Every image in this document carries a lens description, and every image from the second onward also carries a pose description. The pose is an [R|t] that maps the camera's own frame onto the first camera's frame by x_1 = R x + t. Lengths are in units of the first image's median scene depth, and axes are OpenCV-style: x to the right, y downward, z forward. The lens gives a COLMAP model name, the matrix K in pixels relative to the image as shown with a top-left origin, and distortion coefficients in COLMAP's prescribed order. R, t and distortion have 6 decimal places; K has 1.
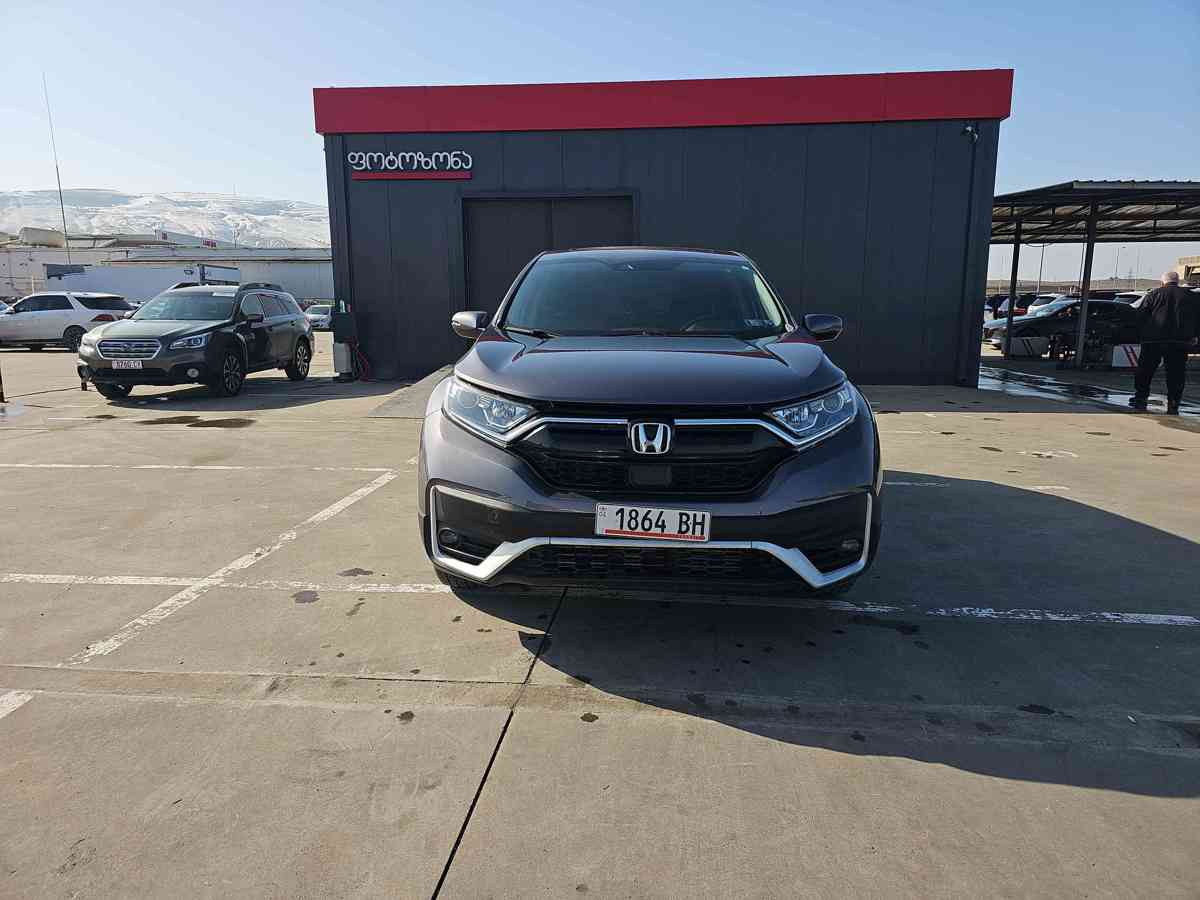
lens RADIAL K [[786.6, 0, 600.0], [0, 786.6, 450.0], [0, 0, 1]] dist [0.063992, -0.065052]
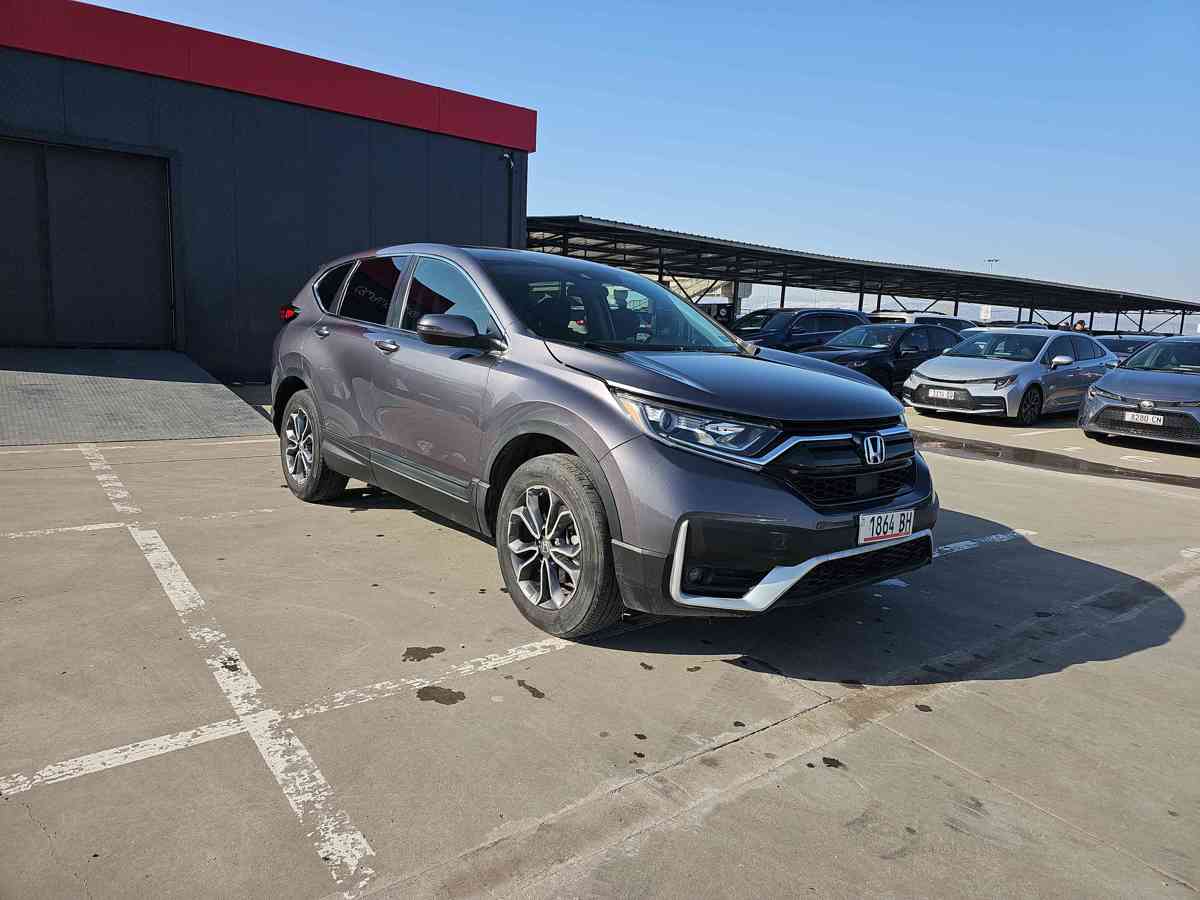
lens RADIAL K [[783.5, 0, 603.4], [0, 783.5, 466.1], [0, 0, 1]] dist [0.060714, -0.060627]
pose [[0.736483, -0.088696, 0.670616, -0.906687], [0.069340, 0.996043, 0.055587, -0.075998], [-0.672893, 0.005561, 0.739719, 0.419441]]
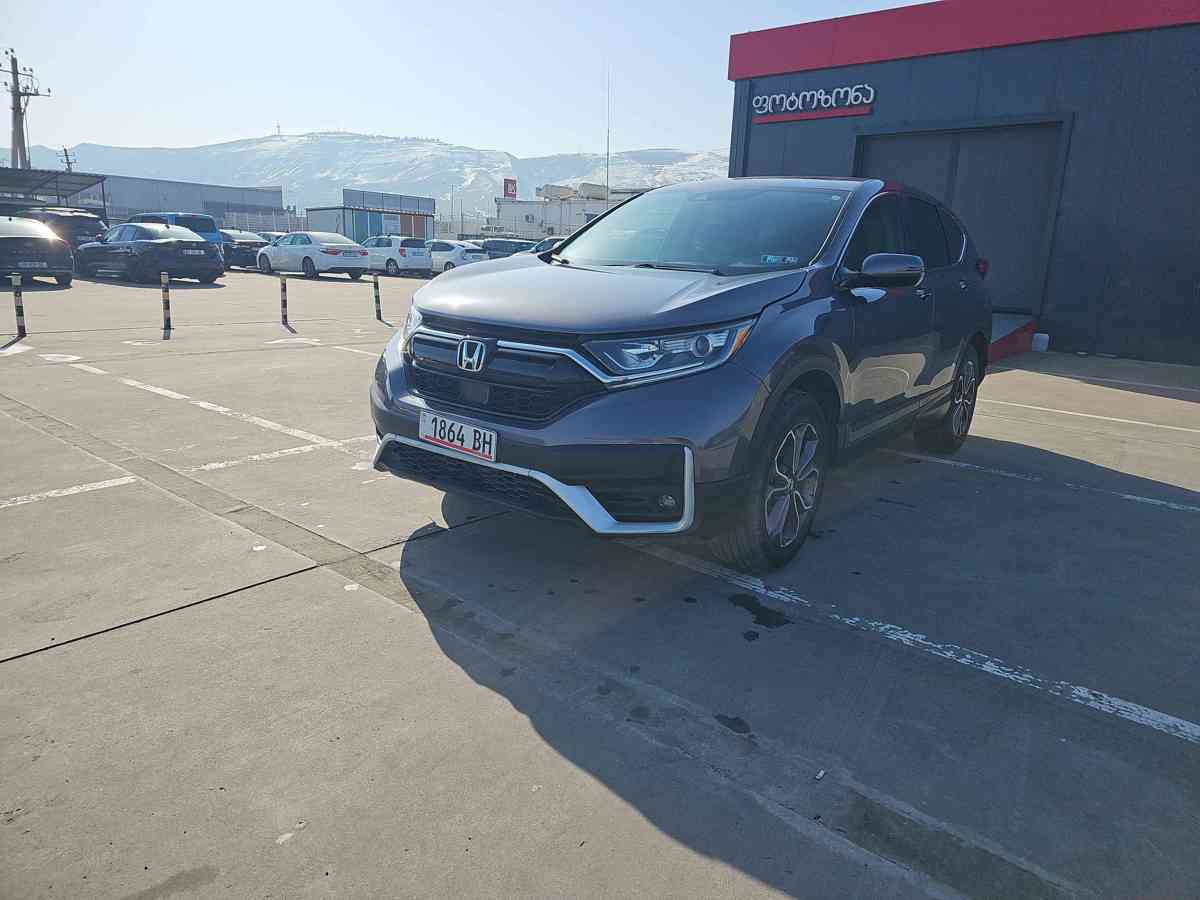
lens RADIAL K [[786.6, 0, 600.0], [0, 786.6, 450.0], [0, 0, 1]] dist [0.063992, -0.065052]
pose [[0.817384, 0.166785, -0.551421, 0.762845], [-0.134162, 0.985967, 0.099348, -0.017897], [0.560253, -0.007225, 0.828290, 0.217126]]
